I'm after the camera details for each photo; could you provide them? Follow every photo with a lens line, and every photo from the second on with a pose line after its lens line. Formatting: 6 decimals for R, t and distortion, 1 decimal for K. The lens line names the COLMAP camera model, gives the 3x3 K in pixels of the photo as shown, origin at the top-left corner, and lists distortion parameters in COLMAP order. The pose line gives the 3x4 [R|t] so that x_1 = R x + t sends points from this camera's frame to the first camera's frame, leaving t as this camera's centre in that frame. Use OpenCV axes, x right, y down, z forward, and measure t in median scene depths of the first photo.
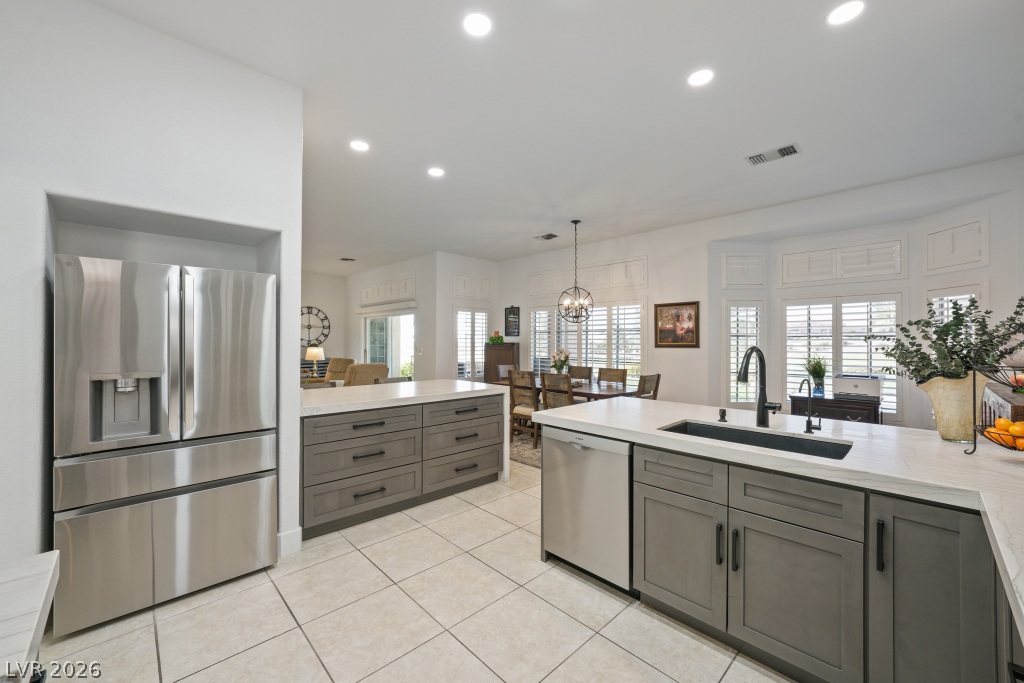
lens RADIAL K [[404.5, 0, 510.3], [0, 404.5, 333.6], [0, 0, 1]] dist [-0.018336, 0.005789]
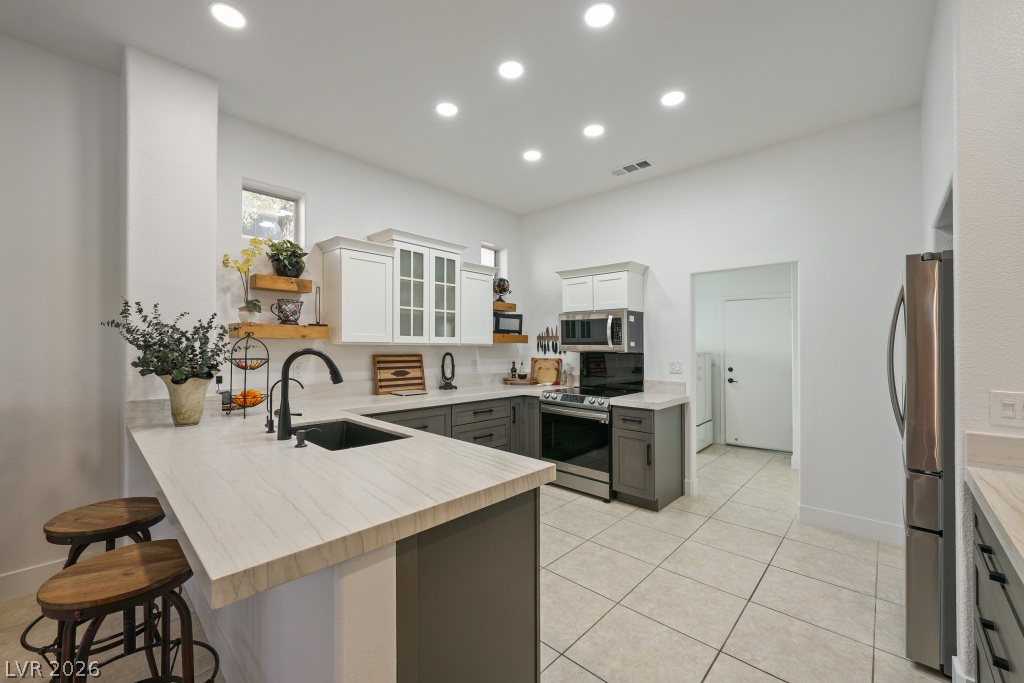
lens RADIAL K [[404.5, 0, 509.9], [0, 404.5, 333.1], [0, 0, 1]] dist [-0.018336, 0.005789]
pose [[-0.998454, -0.010045, -0.054676, 0.085954], [-0.007136, 0.998562, -0.053137, 0.019076], [0.055131, -0.052665, -0.997089, 0.867333]]
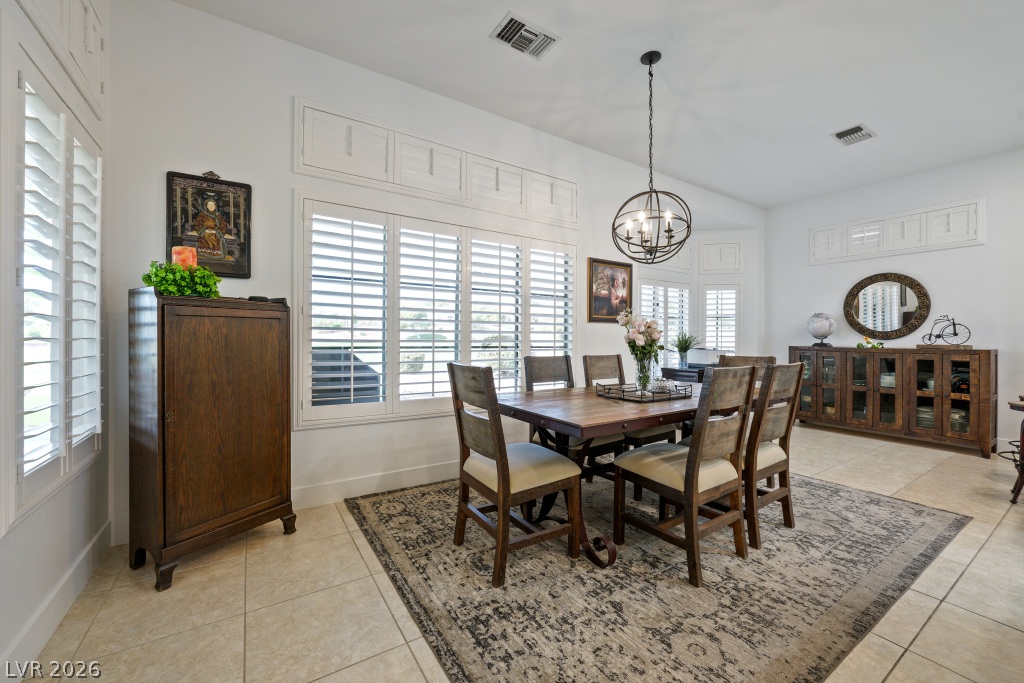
lens RADIAL K [[404.5, 0, 503.3], [0, 404.5, 336.2], [0, 0, 1]] dist [-0.018336, 0.005789]
pose [[0.197002, 0.005662, 0.980387, -0.410622], [-0.024127, 0.999708, -0.000925, 0.077827], [-0.980106, -0.023472, 0.197081, 1.255820]]
